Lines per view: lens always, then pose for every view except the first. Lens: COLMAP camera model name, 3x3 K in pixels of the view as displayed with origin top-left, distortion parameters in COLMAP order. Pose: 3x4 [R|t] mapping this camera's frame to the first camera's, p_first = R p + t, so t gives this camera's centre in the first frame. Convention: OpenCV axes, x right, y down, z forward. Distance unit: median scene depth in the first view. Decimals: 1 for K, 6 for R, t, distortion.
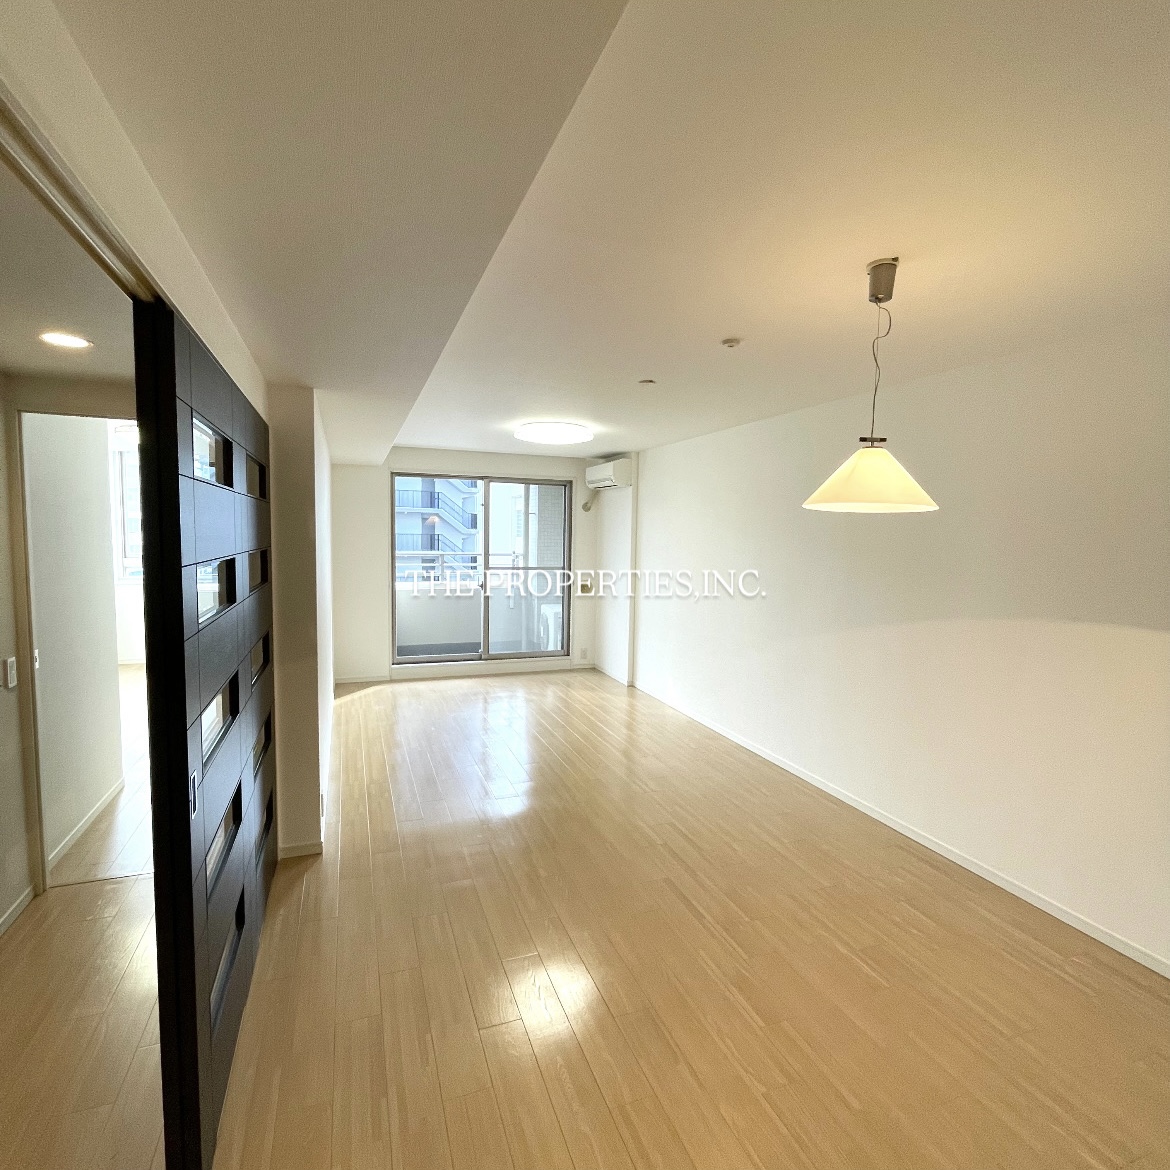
lens RADIAL K [[636.2, 0, 585.0], [0, 636.2, 585.0], [0, 0, 1]] dist [-0.004649, -0.001312]
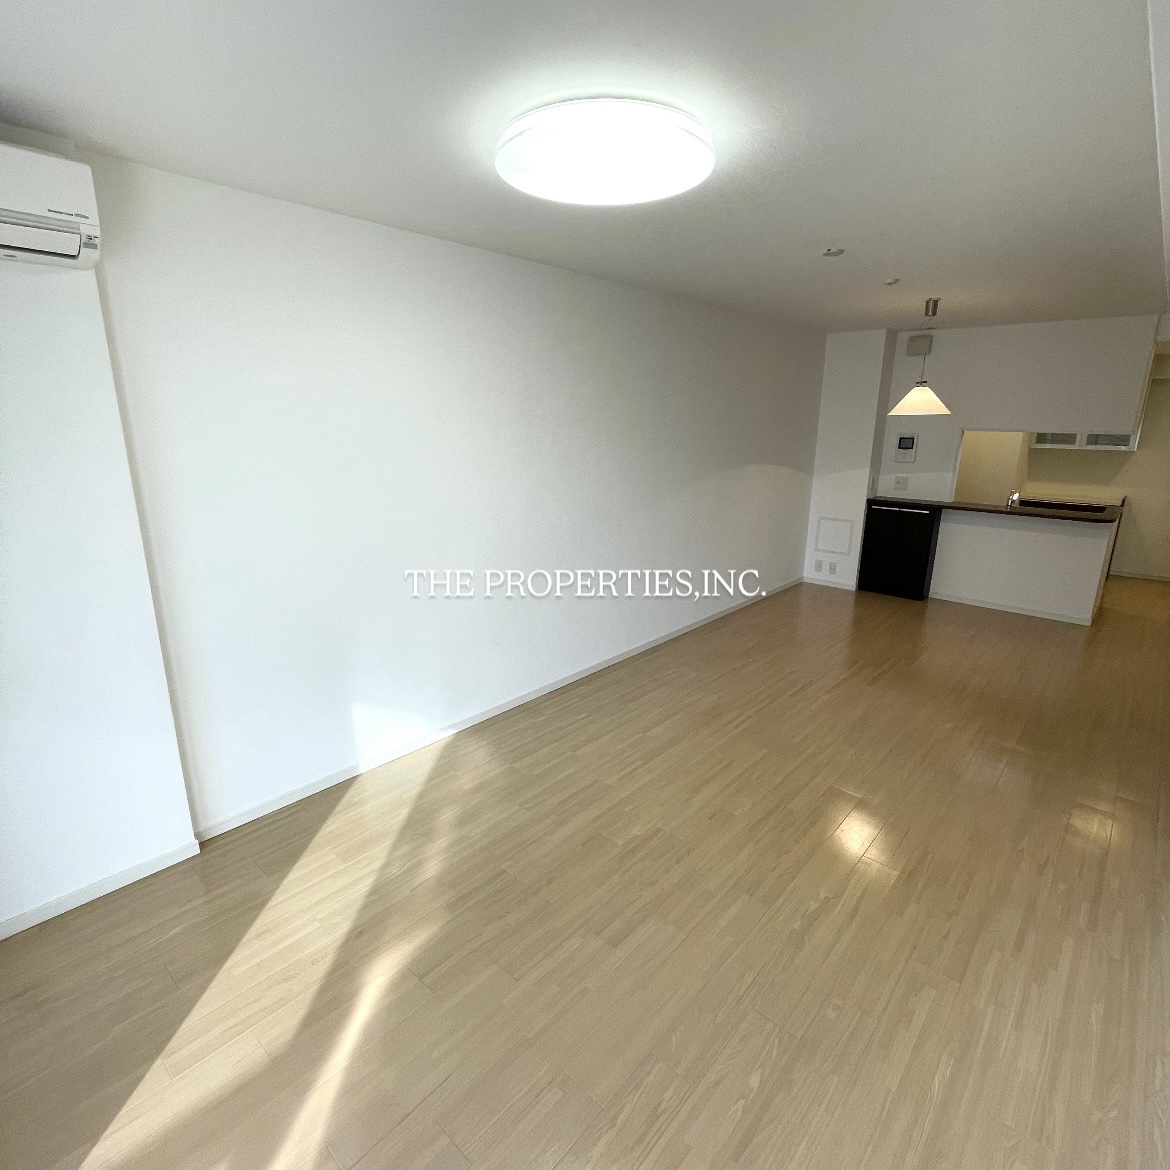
lens RADIAL K [[636.2, 0, 585.0], [0, 636.2, 585.0], [0, 0, 1]] dist [-0.004649, -0.001312]
pose [[-0.447924, -0.256806, 0.856397, -0.394181], [0.065727, 0.945811, 0.317996, -0.124175], [-0.891652, 0.198727, -0.406772, 1.110686]]
